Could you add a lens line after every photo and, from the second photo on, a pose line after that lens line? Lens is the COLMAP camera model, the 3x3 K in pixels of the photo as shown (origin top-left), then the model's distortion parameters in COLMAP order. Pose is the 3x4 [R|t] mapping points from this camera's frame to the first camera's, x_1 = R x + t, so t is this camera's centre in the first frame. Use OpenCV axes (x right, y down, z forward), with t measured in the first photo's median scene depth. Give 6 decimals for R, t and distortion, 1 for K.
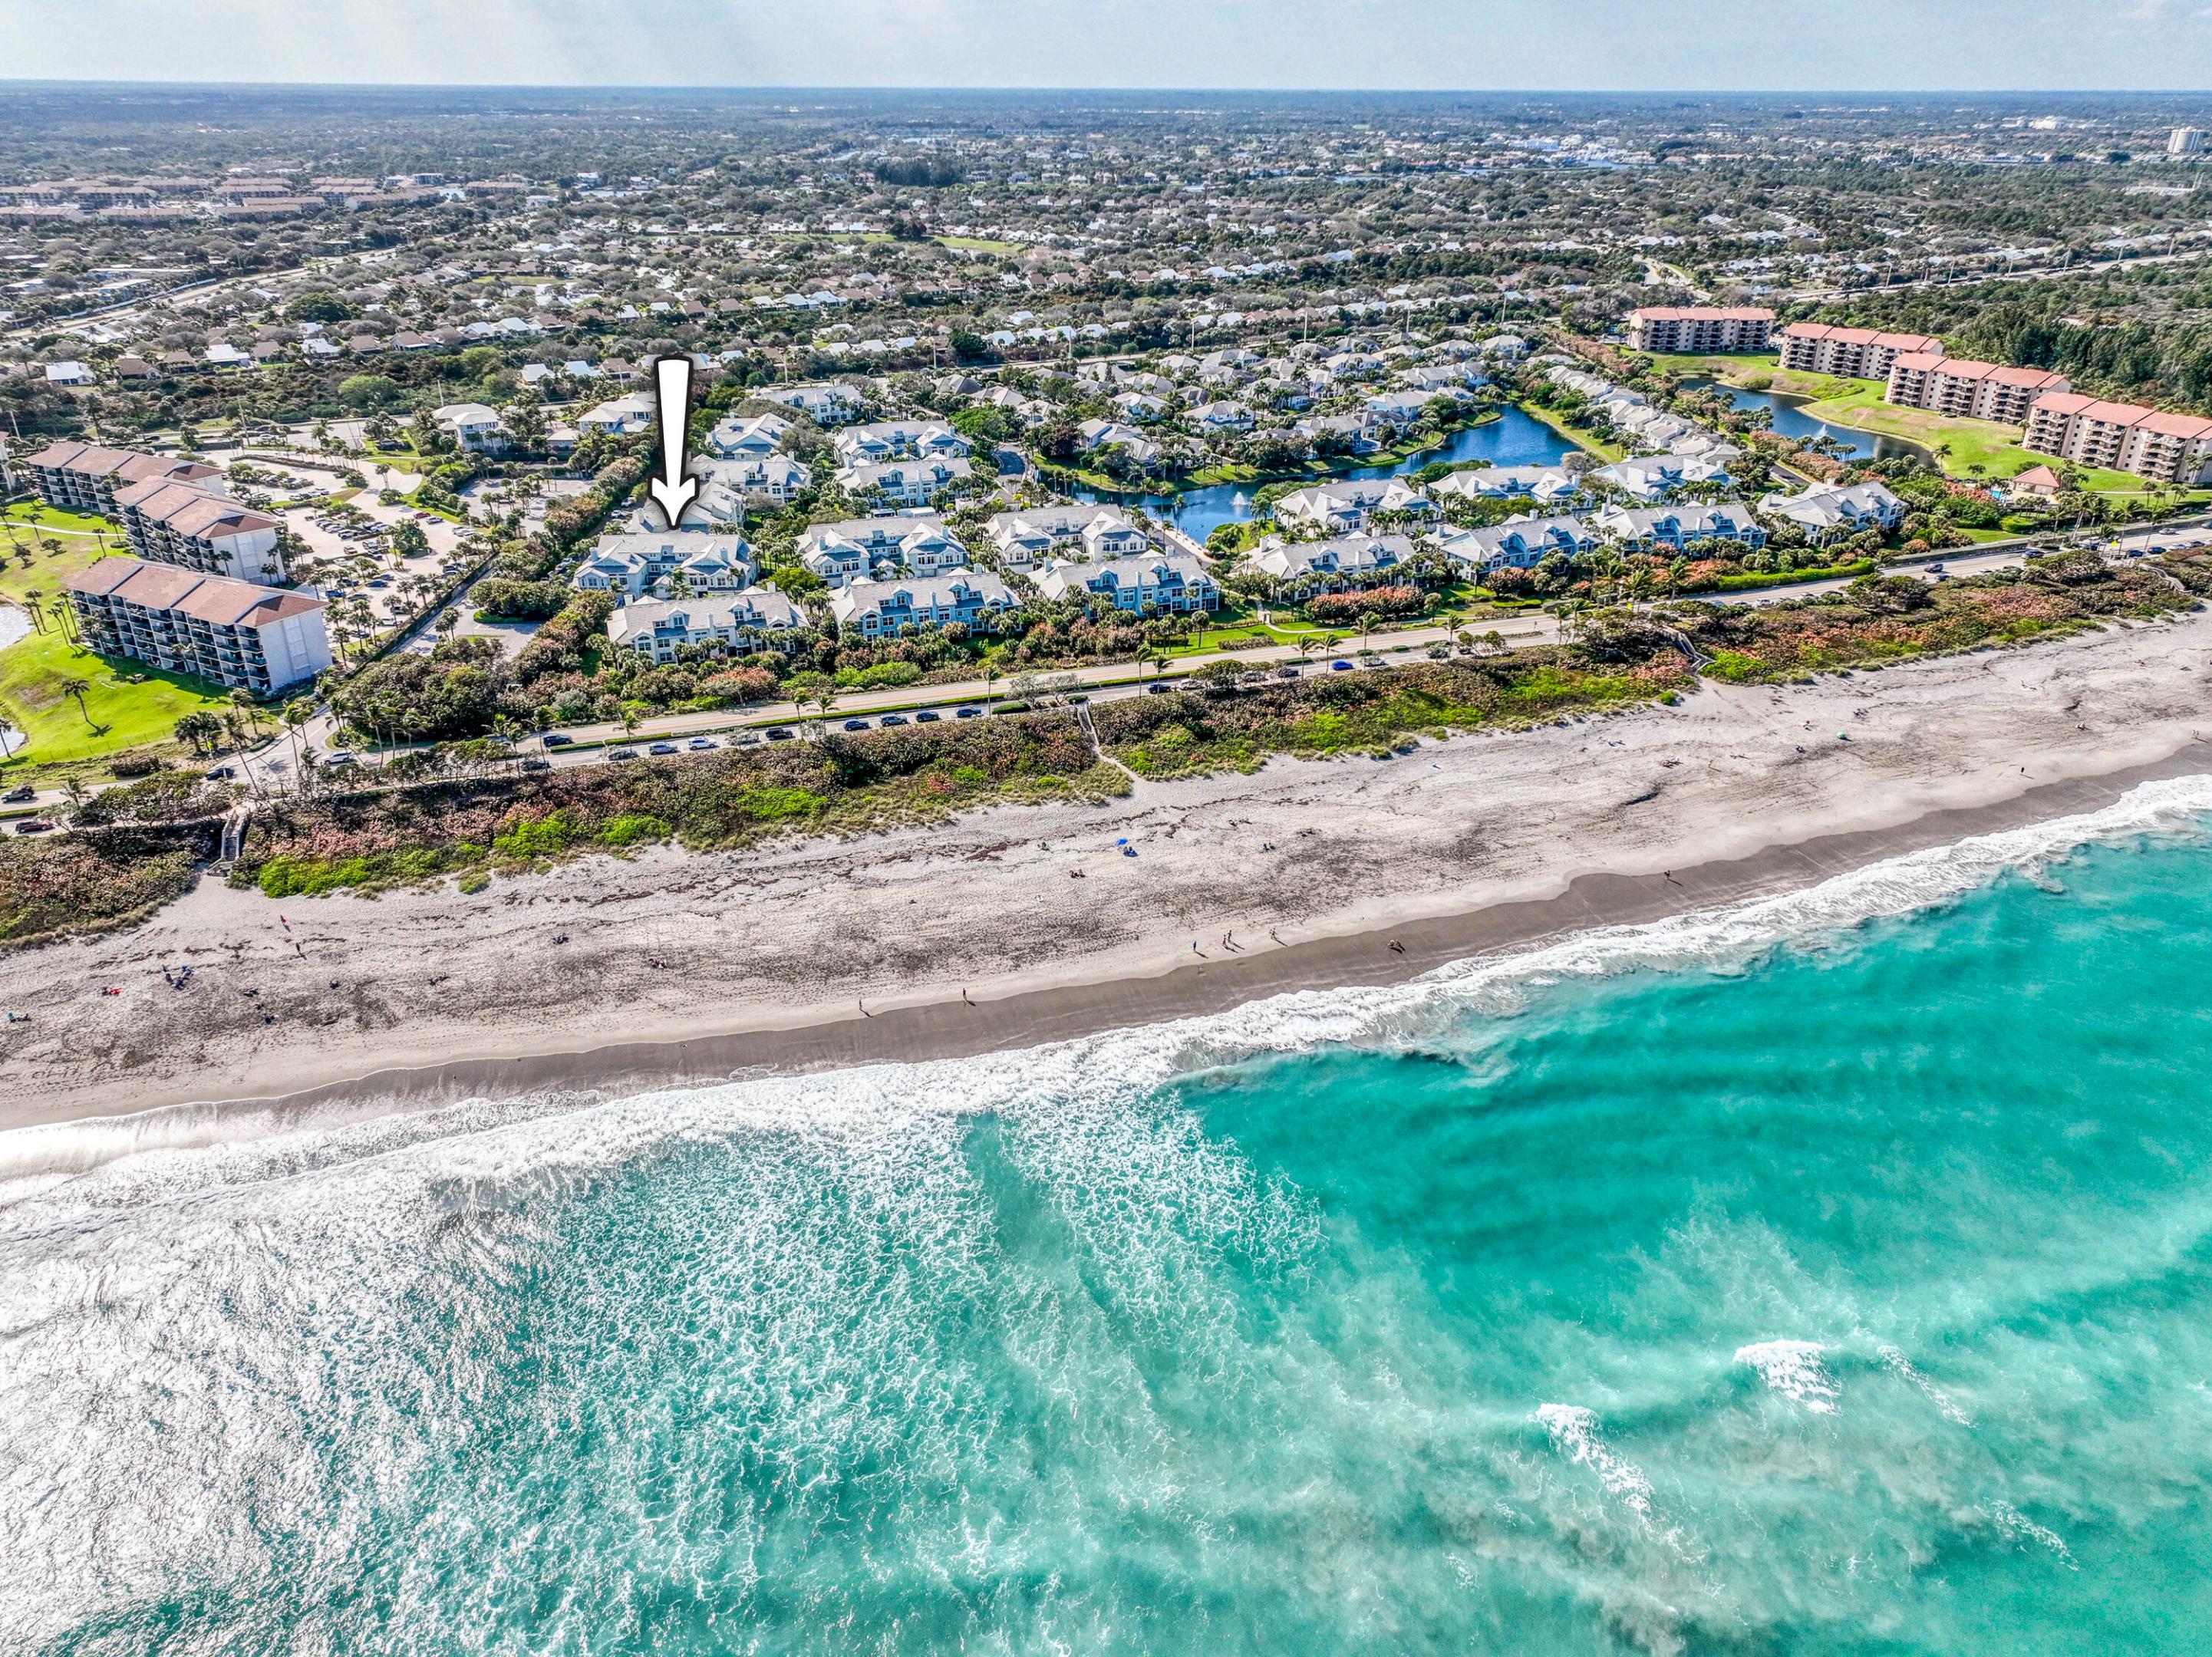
lens RADIAL K [[1552.7, 0, 1114.8], [0, 1552.7, 826.2], [0, 0, 1]] dist [0.003431, 0.011635]
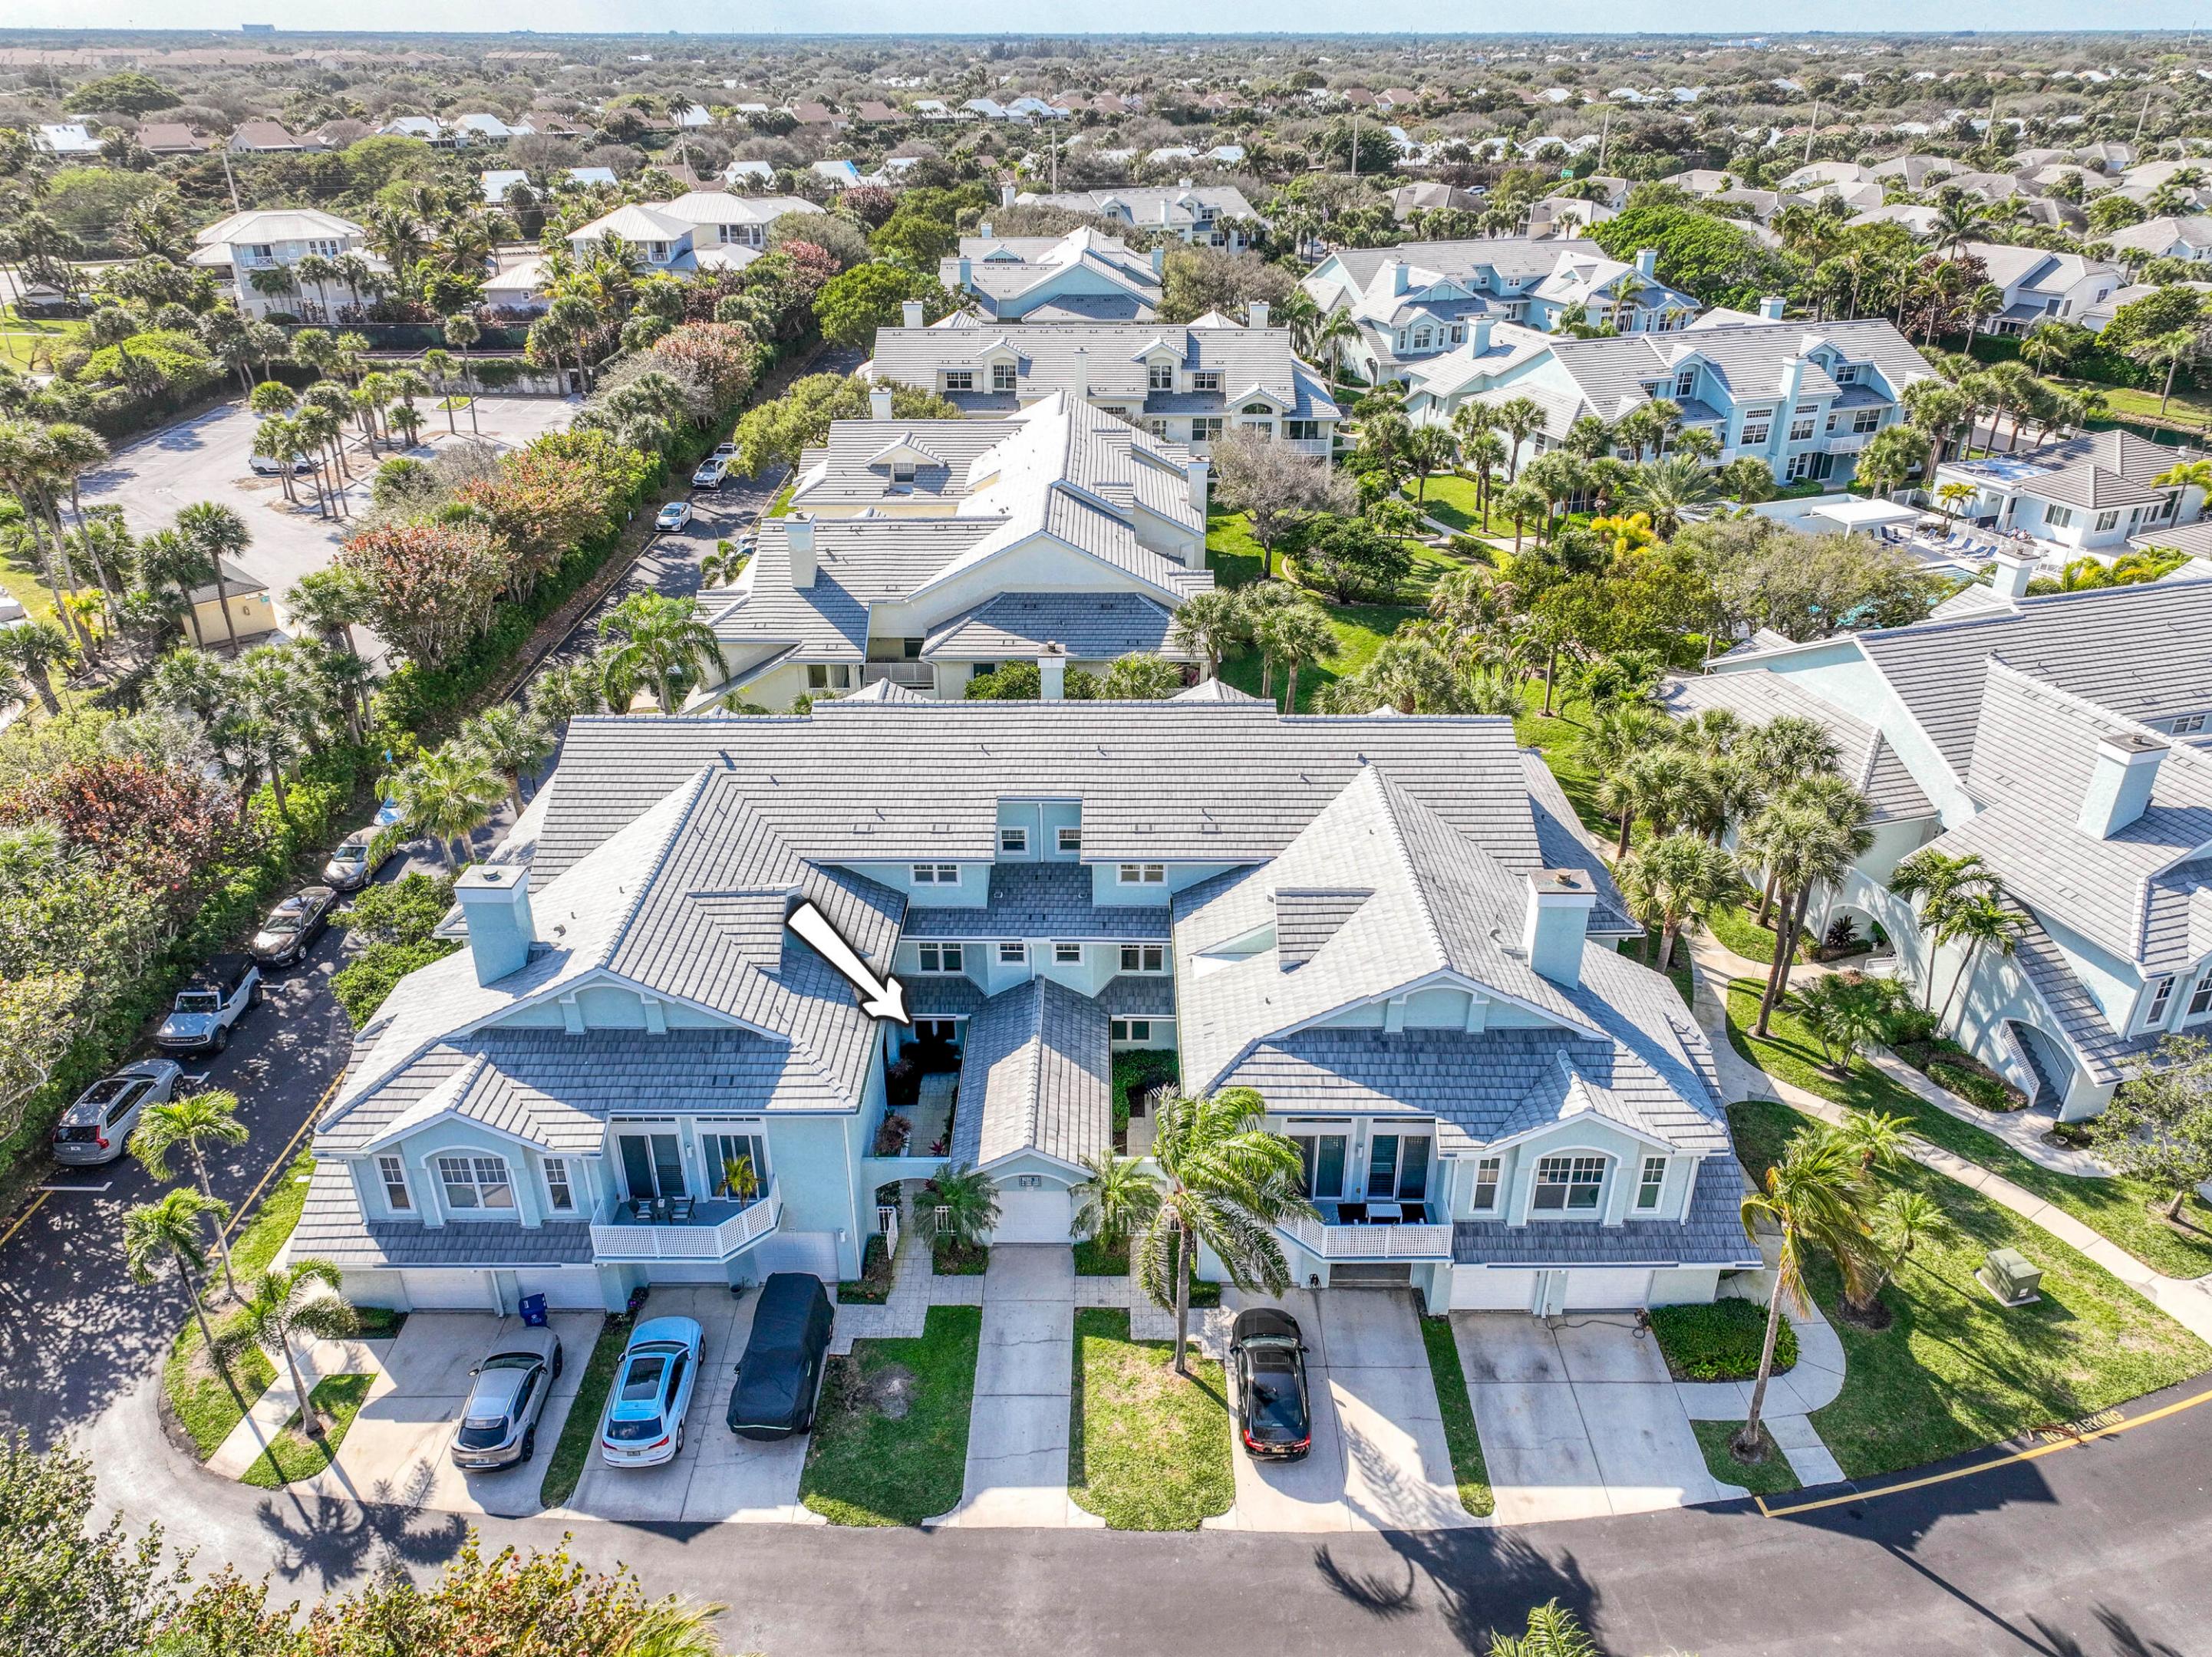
lens RADIAL K [[1552.7, 0, 1114.8], [0, 1552.7, 826.2], [0, 0, 1]] dist [0.003431, 0.011635]
pose [[0.999395, 0.009693, -0.033414, -0.226766], [-0.008814, 0.999613, 0.026373, -0.149908], [0.033657, -0.026062, 0.999094, 0.706617]]
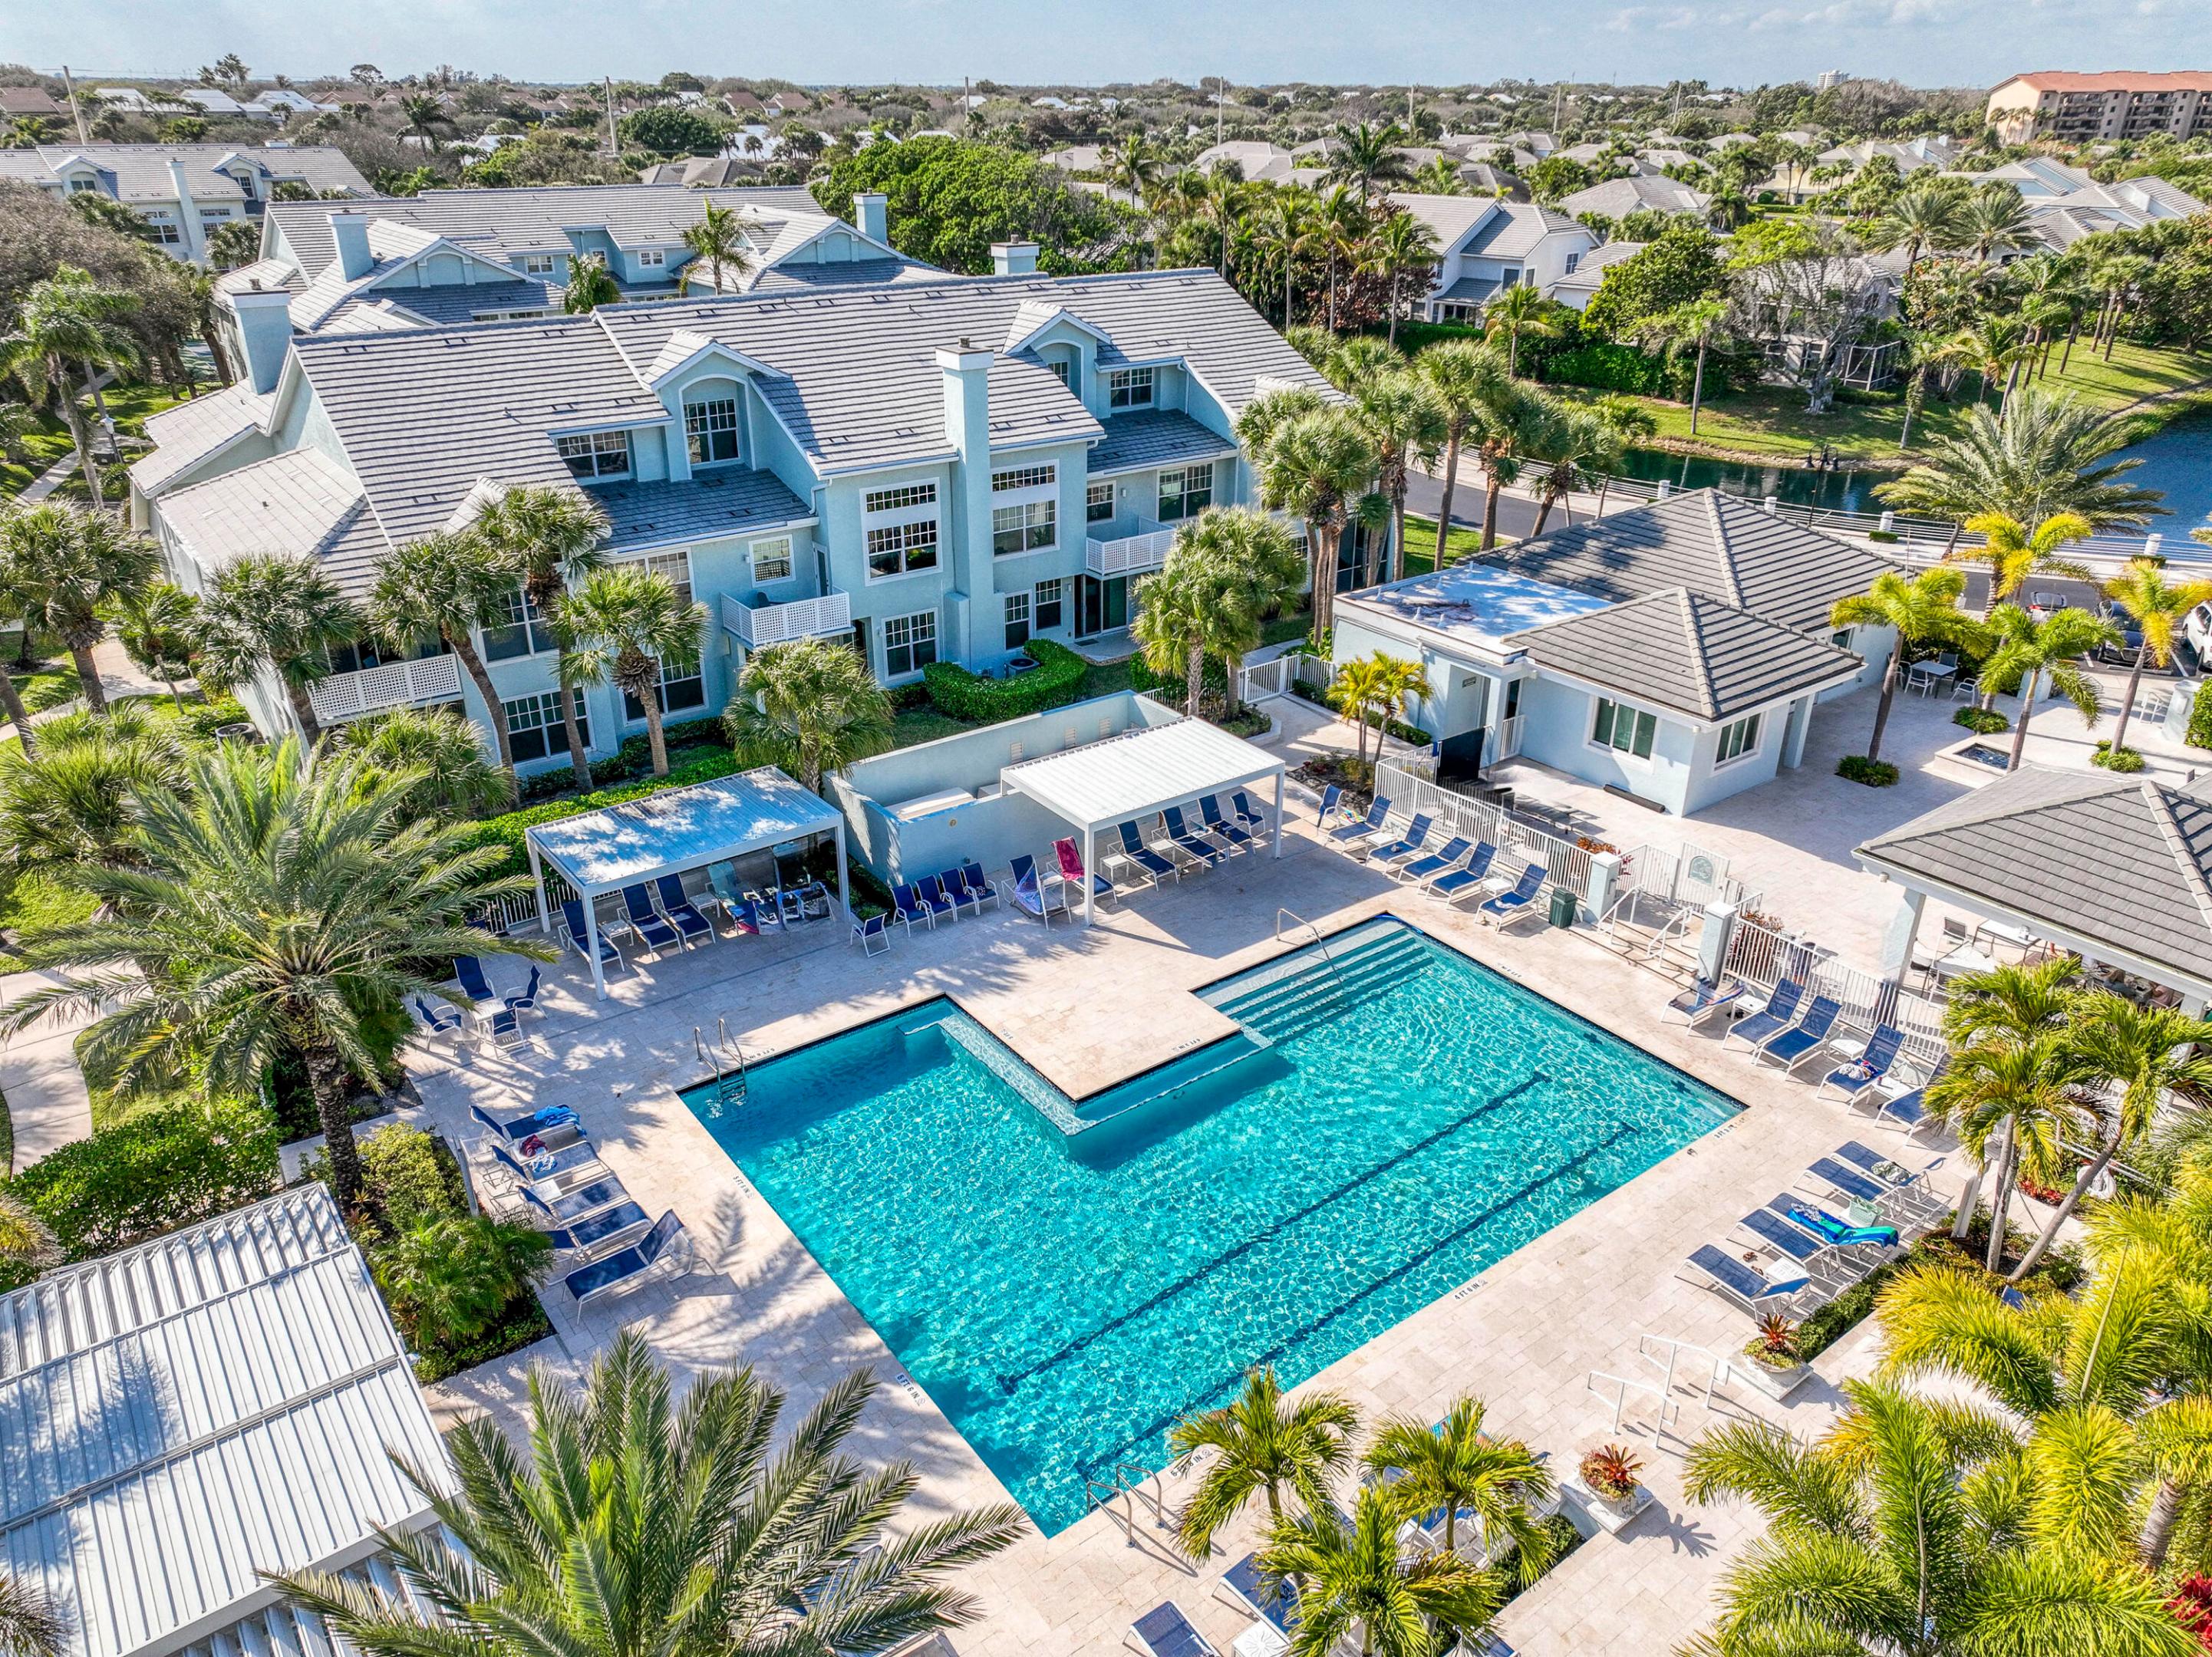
lens RADIAL K [[1552.7, 0, 1114.8], [0, 1552.7, 826.2], [0, 0, 1]] dist [0.003431, 0.011635]
pose [[0.967039, -0.112248, 0.228552, -0.137902], [0.112475, 0.993581, 0.012075, -0.192574], [-0.228440, 0.014030, 0.973457, 0.875360]]
